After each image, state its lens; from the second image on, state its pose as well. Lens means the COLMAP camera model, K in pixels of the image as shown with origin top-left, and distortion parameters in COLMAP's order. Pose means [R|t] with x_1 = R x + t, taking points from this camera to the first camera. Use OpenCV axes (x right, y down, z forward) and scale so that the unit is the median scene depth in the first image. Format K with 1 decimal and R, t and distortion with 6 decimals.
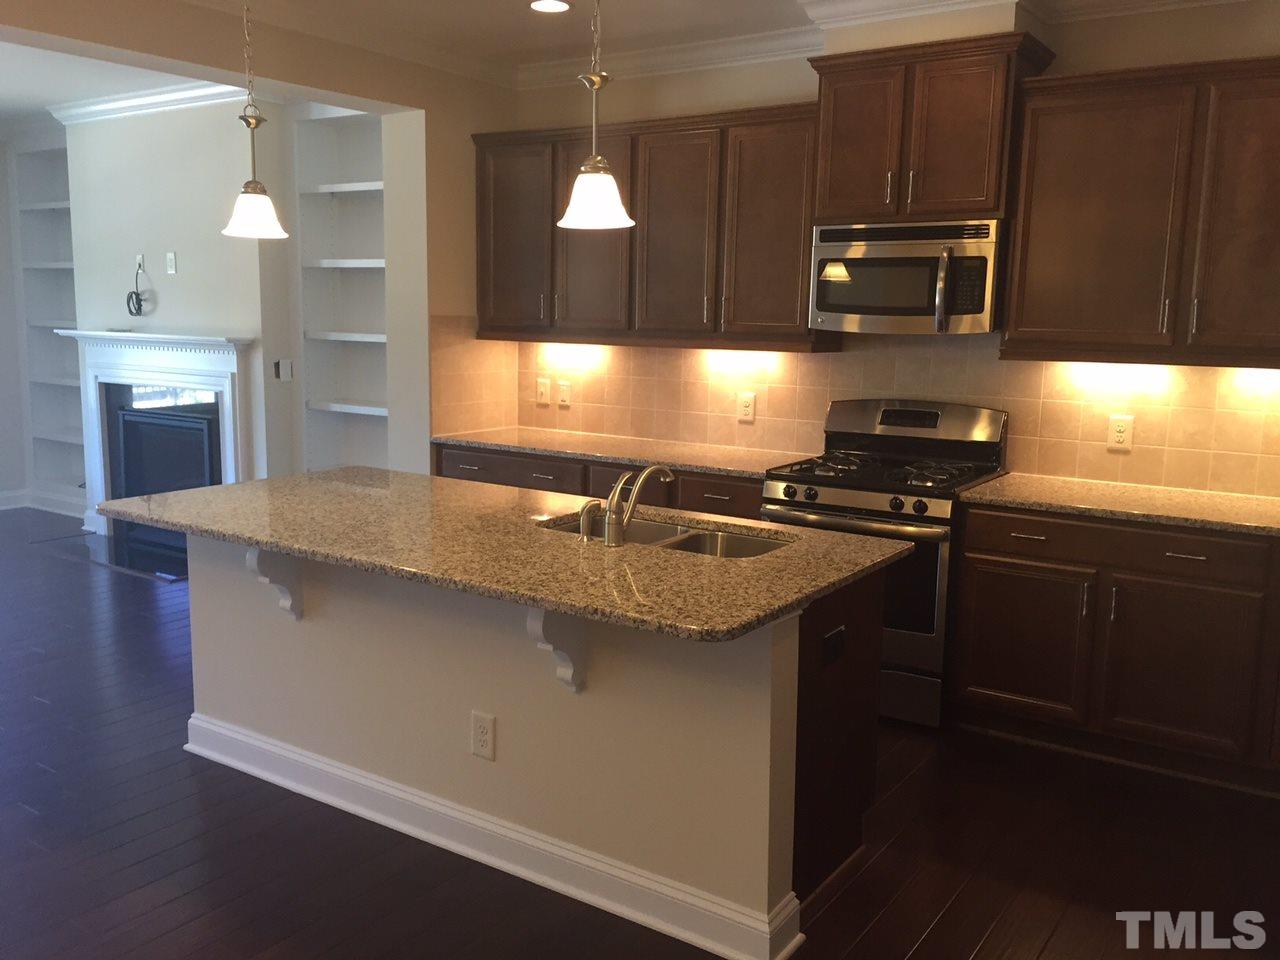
lens RADIAL K [[1094.2, 0, 634.2], [0, 1094.2, 477.1], [0, 0, 1]] dist [0.061303, -0.089976]
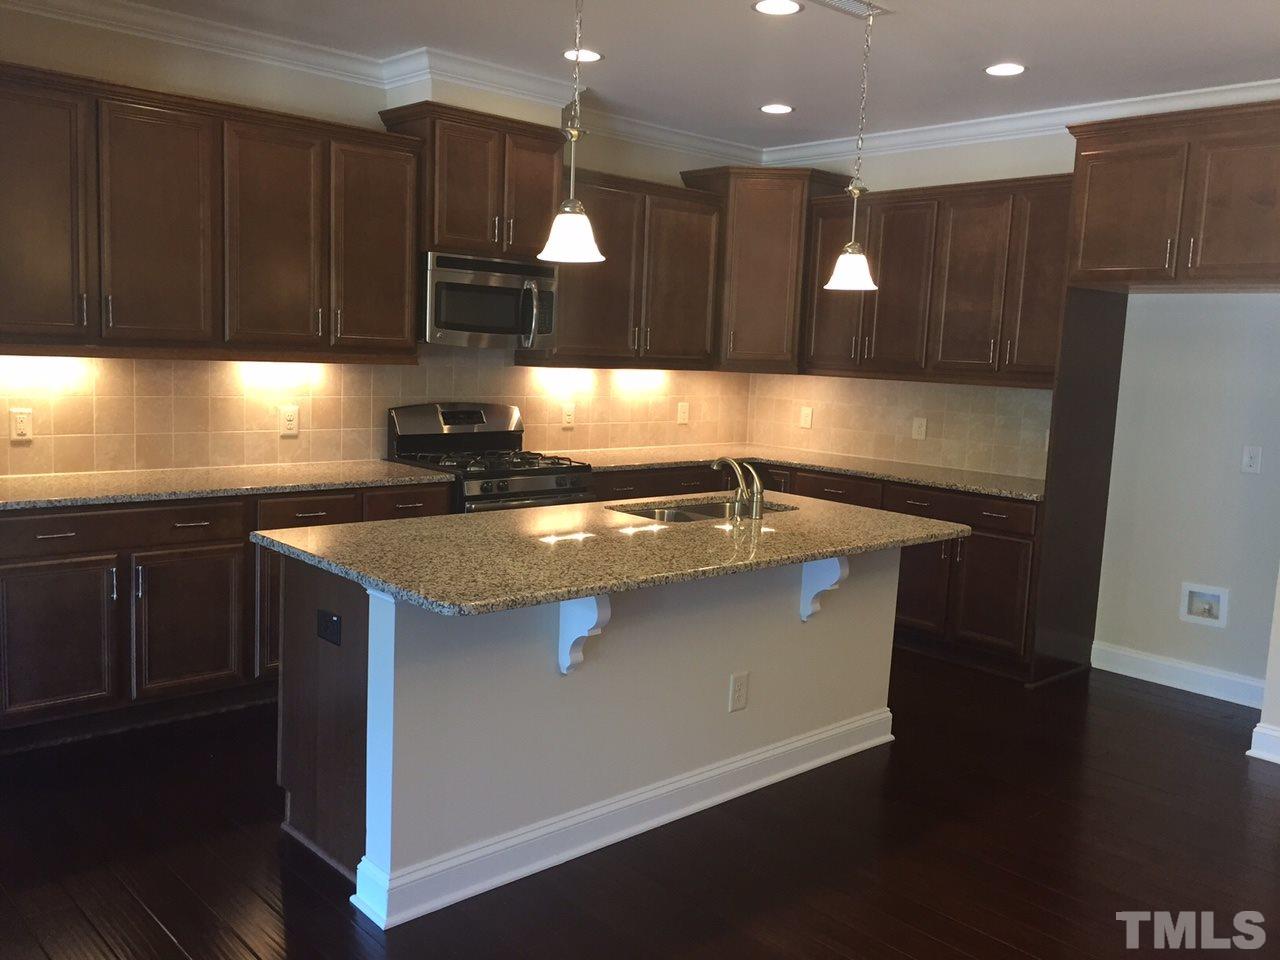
lens RADIAL K [[1094.2, 0, 634.2], [0, 1094.2, 477.1], [0, 0, 1]] dist [0.061303, -0.089976]
pose [[0.214595, -0.123455, 0.968869, -0.846025], [0.110303, 0.988696, 0.101551, -0.086977], [-0.970455, 0.085077, 0.225787, 0.532913]]
